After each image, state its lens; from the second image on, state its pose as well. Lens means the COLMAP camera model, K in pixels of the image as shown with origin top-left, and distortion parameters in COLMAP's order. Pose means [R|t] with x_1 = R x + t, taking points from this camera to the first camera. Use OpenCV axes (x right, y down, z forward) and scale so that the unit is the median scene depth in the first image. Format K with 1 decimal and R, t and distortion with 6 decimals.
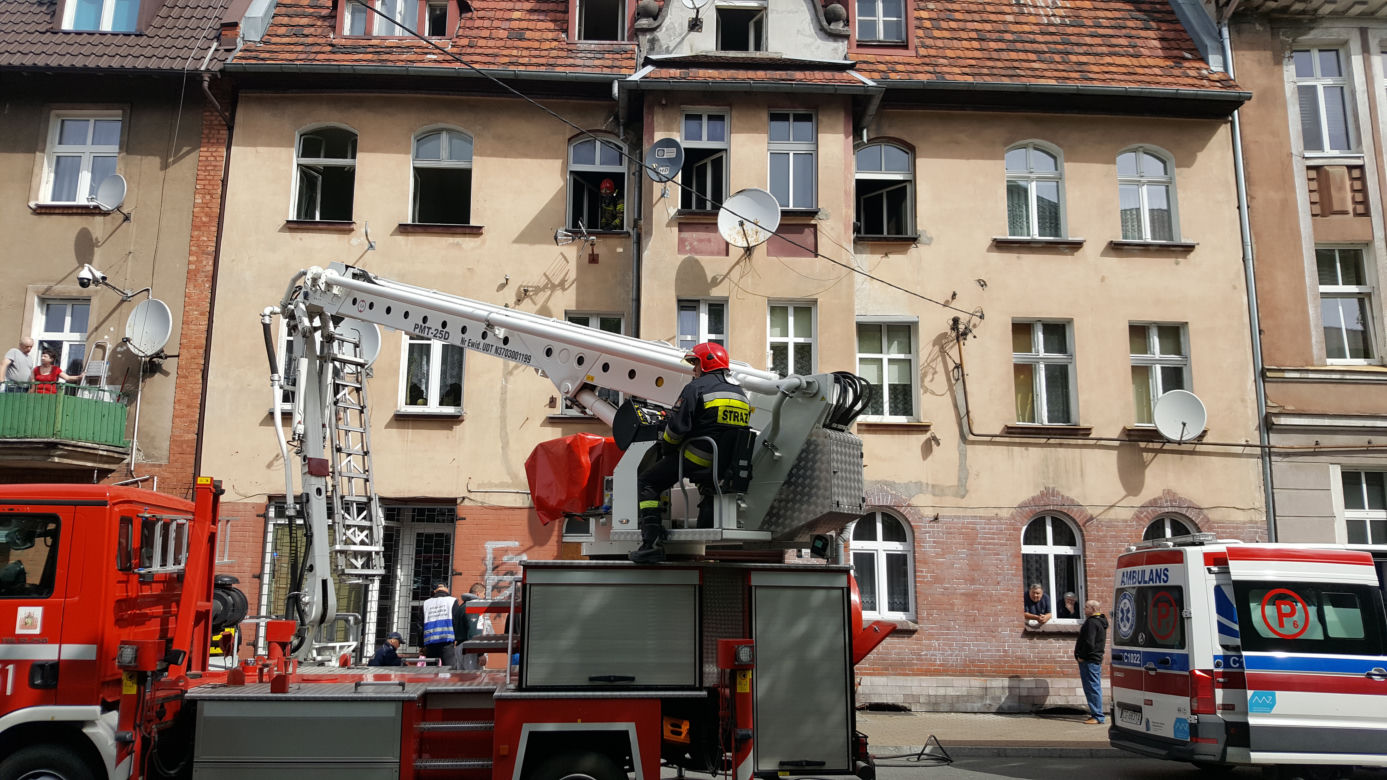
lens RADIAL K [[1035.6, 0, 658.1], [0, 1035.6, 393.3], [0, 0, 1]] dist [0.092908, -0.215865]
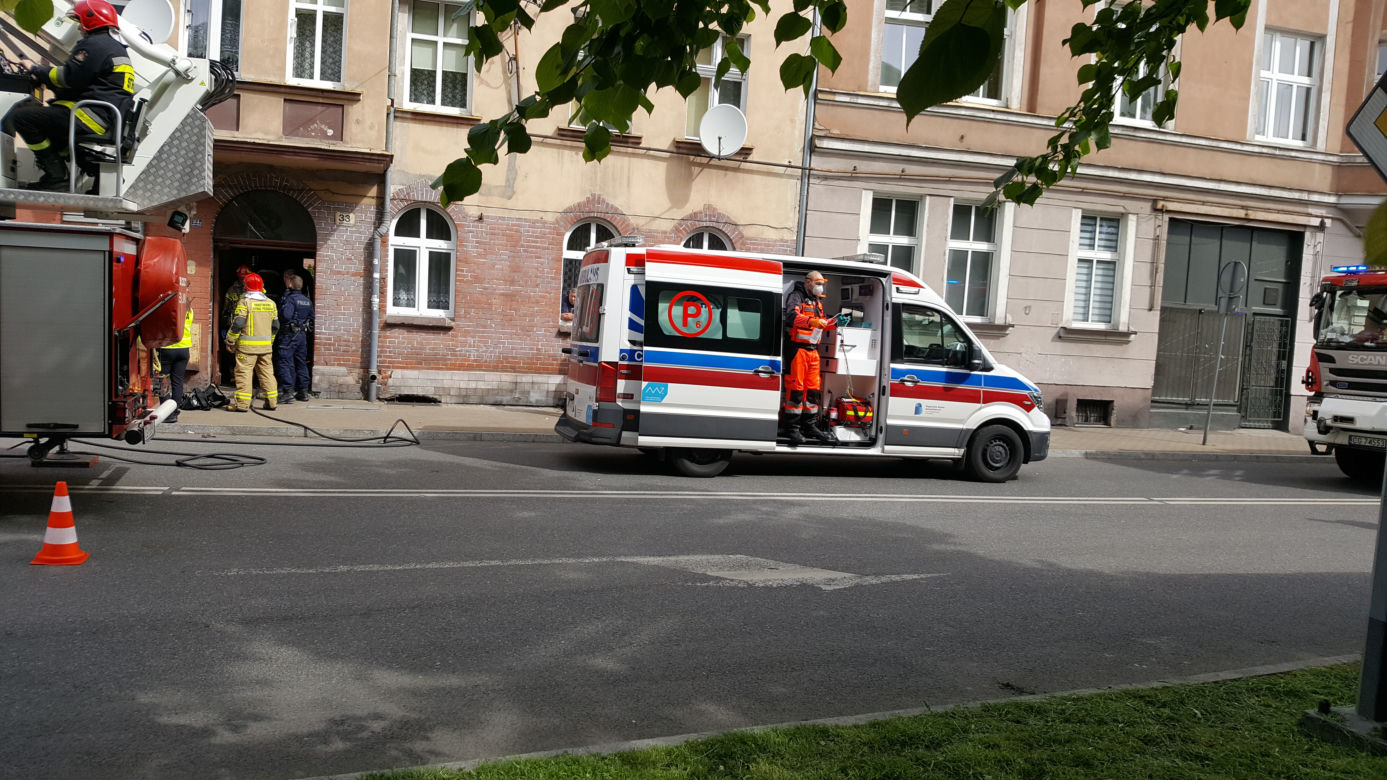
lens RADIAL K [[1019.1, 0, 662.9], [0, 1019.1, 400.1], [0, 0, 1]] dist [0.233422, -0.620856]
pose [[0.972968, 0.019570, 0.230109, 0.211531], [-0.081442, 0.961465, 0.262589, 0.014487], [-0.216103, -0.274231, 0.937068, -0.005517]]
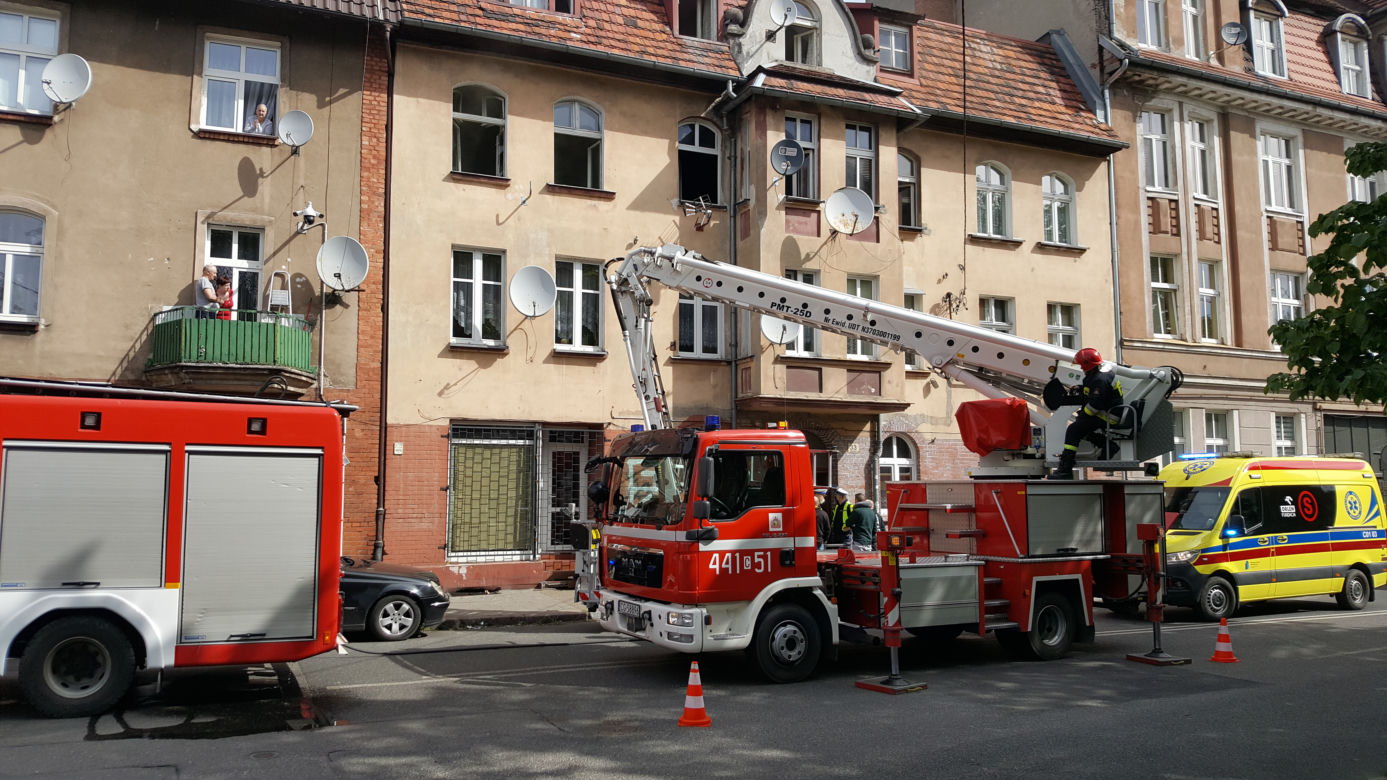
lens RADIAL K [[1027.7, 0, 667.1], [0, 1027.7, 396.9], [0, 0, 1]] dist [0.132634, -0.303614]
pose [[0.929633, 0.019046, 0.367994, -0.554013], [-0.053111, 0.995161, 0.082663, -0.031324], [-0.364639, -0.096391, 0.926146, -0.124892]]
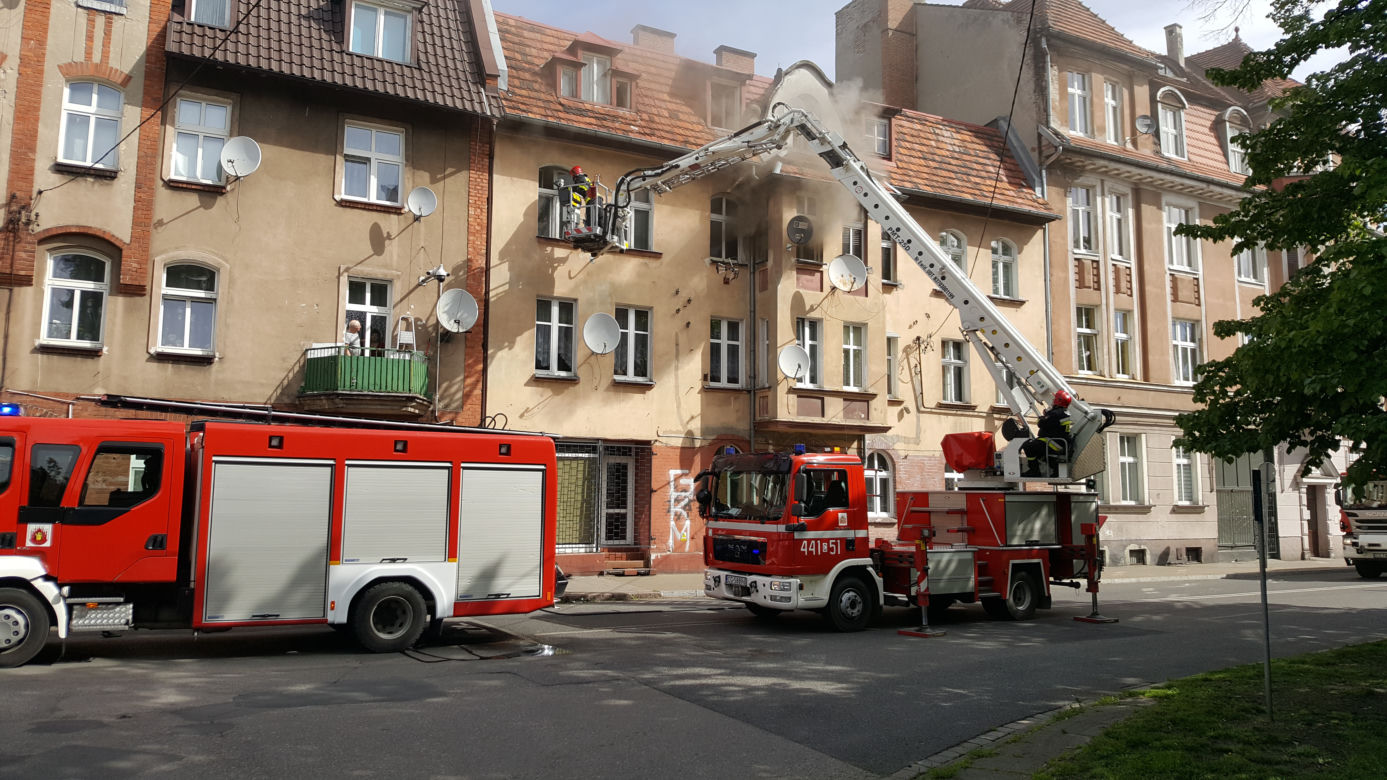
lens RADIAL K [[1018.4, 0, 682.9], [0, 1018.4, 375.5], [0, 0, 1]] dist [0.186679, -0.448855]
pose [[0.893471, 0.044829, 0.446878, -0.793625], [-0.076076, 0.995734, 0.052215, -0.069059], [-0.442631, -0.080649, 0.893070, -0.306478]]
